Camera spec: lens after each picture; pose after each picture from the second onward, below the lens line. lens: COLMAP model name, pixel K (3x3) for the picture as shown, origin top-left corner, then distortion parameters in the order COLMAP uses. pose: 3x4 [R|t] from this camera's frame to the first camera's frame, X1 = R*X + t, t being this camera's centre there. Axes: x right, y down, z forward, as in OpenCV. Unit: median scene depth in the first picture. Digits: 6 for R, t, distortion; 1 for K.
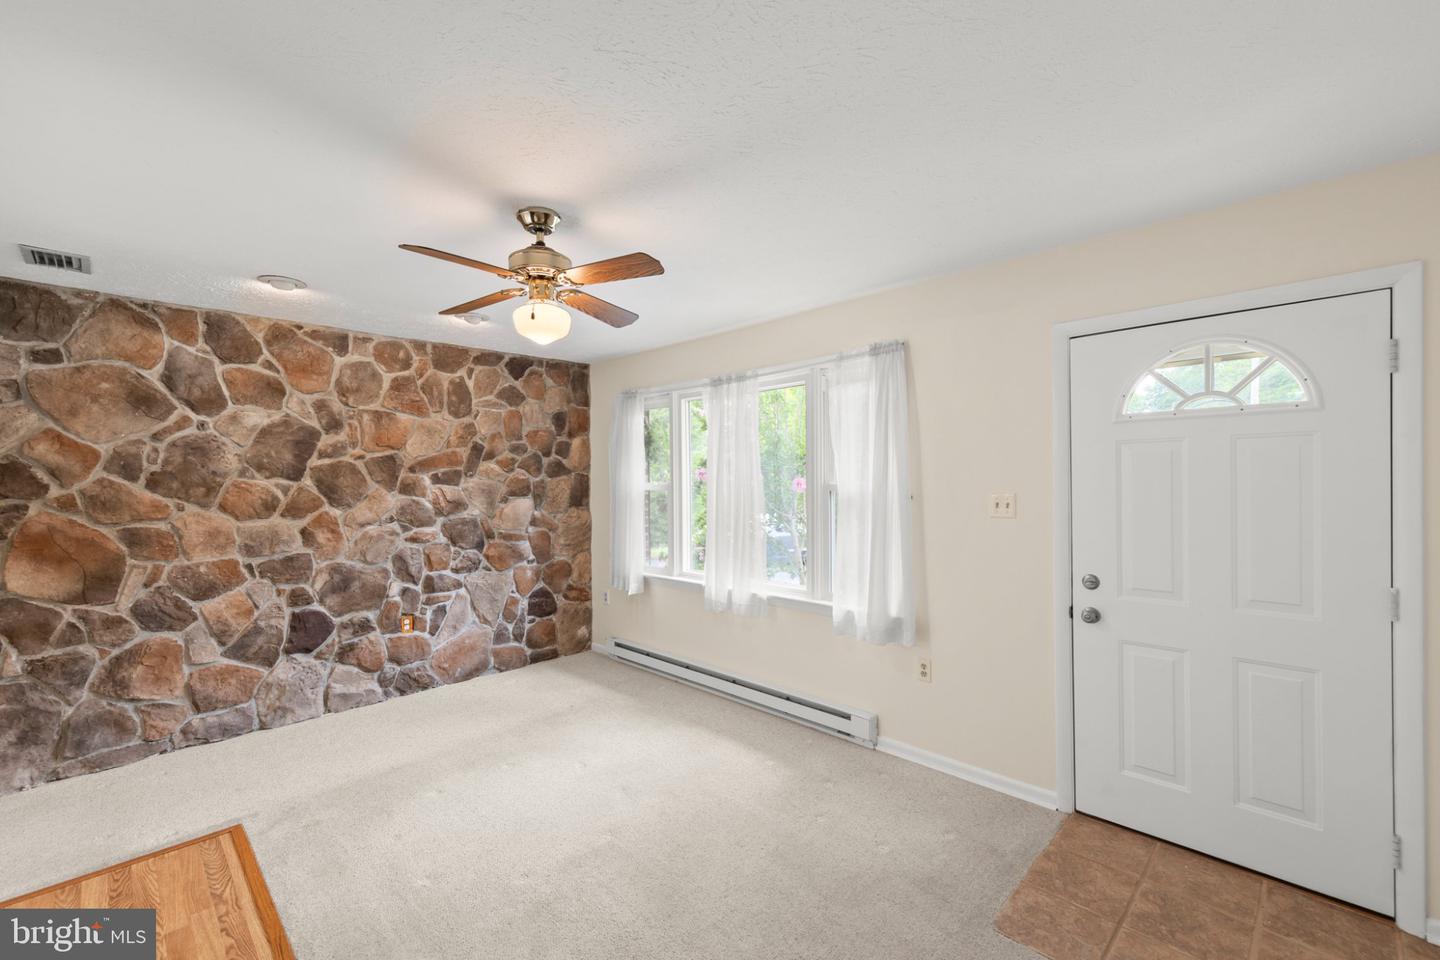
lens RADIAL K [[616.1, 0, 733.9], [0, 616.1, 482.7], [0, 0, 1]] dist [0.003208, -0.000017]
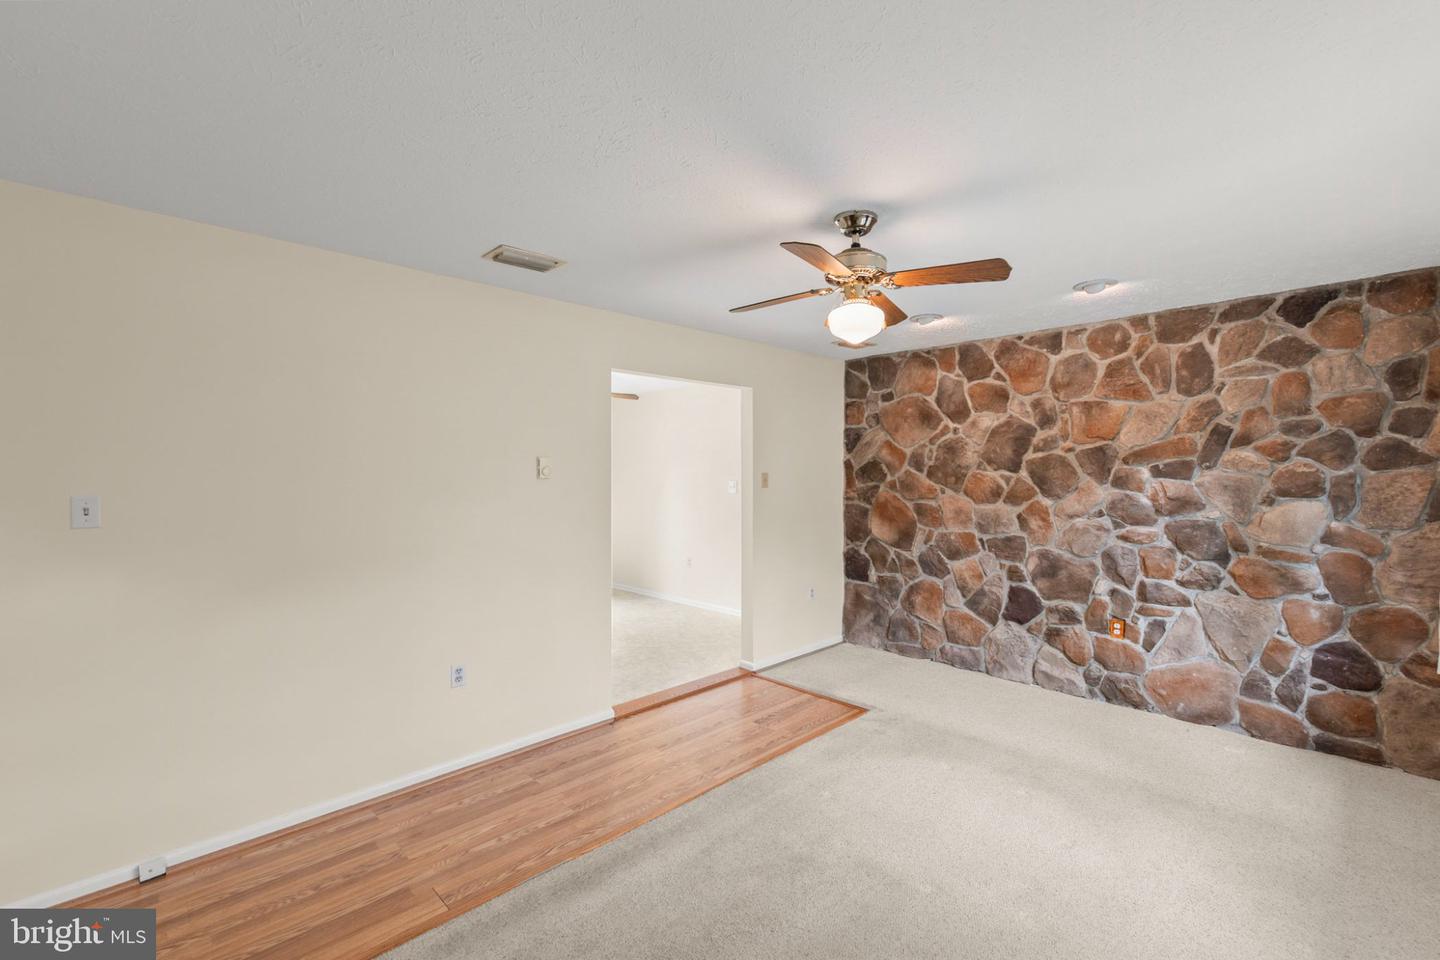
lens RADIAL K [[616.1, 0, 749.8], [0, 616.1, 480.5], [0, 0, 1]] dist [0.003208, -0.000017]
pose [[-0.022411, 0.022123, -0.999504, 0.433753], [-0.005881, 0.999735, 0.022260, -0.010433], [0.999732, 0.006377, -0.022275, 0.507957]]
